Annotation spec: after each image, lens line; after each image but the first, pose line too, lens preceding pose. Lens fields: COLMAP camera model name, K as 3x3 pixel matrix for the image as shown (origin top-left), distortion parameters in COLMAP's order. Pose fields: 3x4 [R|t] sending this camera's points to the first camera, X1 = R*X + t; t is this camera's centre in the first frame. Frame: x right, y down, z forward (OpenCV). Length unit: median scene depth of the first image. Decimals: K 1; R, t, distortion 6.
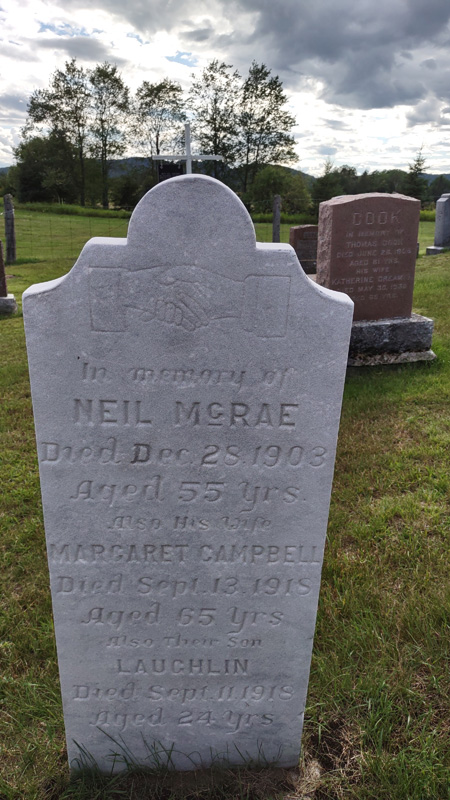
lens RADIAL K [[597.9, 0, 225.0], [0, 597.9, 400.0], [0, 0, 1]] dist [0.073981, -0.111726]
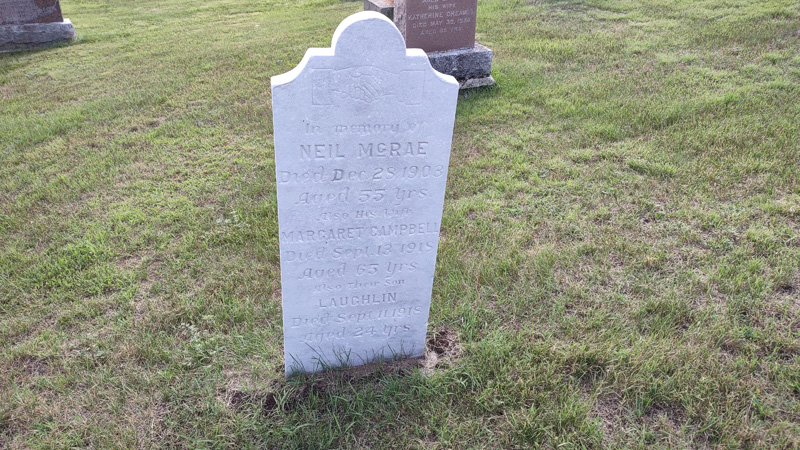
lens RADIAL K [[618.7, 0, 400.0], [0, 618.7, 225.0], [0, 0, 1]] dist [0.121897, -0.218308]
pose [[0.980305, -0.072633, 0.183648, -0.252305], [0.039244, 0.983011, 0.179302, -0.067125], [-0.193551, -0.168564, 0.966501, -0.638655]]
